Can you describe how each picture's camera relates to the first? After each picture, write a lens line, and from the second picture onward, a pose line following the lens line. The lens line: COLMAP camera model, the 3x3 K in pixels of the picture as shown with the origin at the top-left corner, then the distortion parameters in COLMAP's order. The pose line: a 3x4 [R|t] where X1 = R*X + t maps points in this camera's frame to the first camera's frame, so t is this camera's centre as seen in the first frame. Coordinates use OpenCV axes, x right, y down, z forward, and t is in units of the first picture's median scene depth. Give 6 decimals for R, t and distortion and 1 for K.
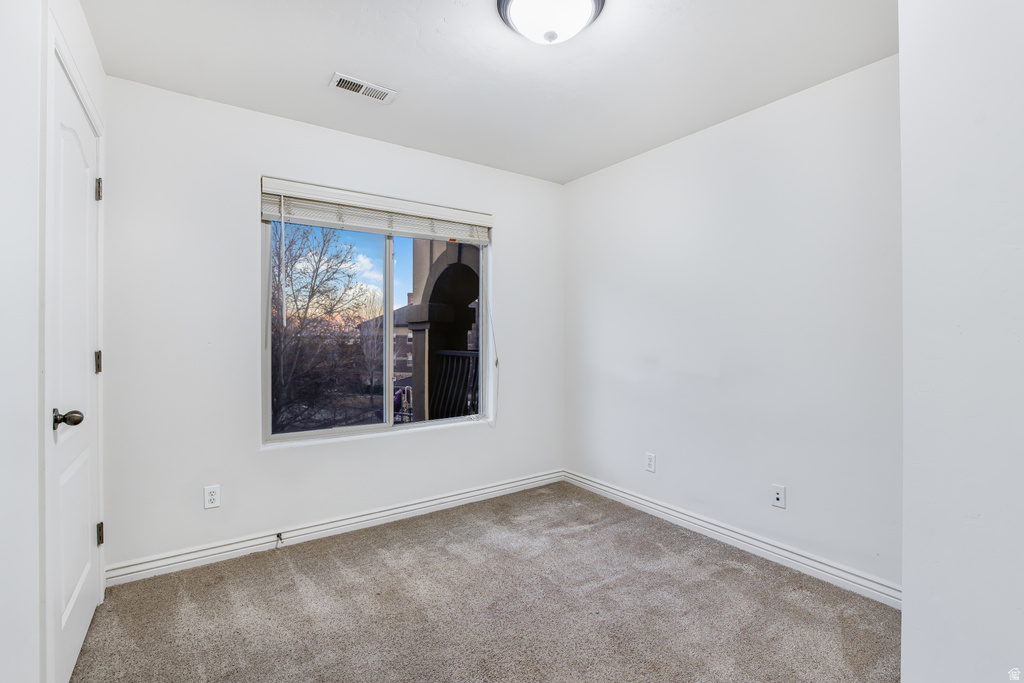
lens RADIAL K [[446.9, 0, 510.9], [0, 446.9, 336.3], [0, 0, 1]] dist [0.000633, 0.001529]
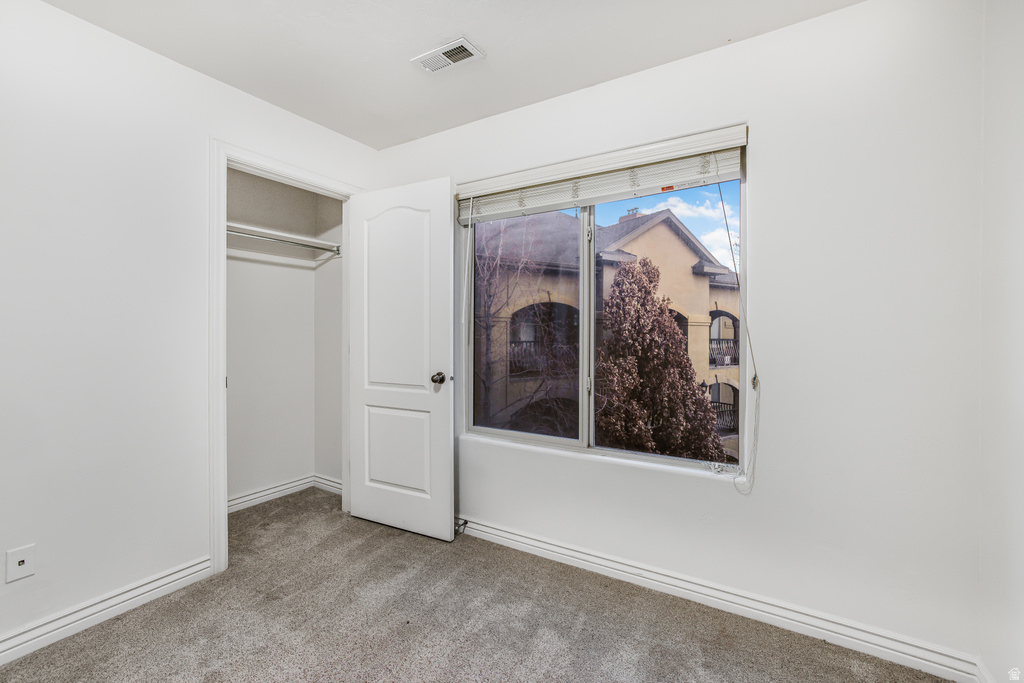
lens RADIAL K [[446.9, 0, 513.9], [0, 446.9, 335.6], [0, 0, 1]] dist [0.000633, 0.001529]
pose [[0.415349, 0.007064, -0.909635, 0.442183], [-0.007980, 0.999960, 0.004122, 0.001239], [0.909627, 0.005546, 0.415388, 0.609763]]
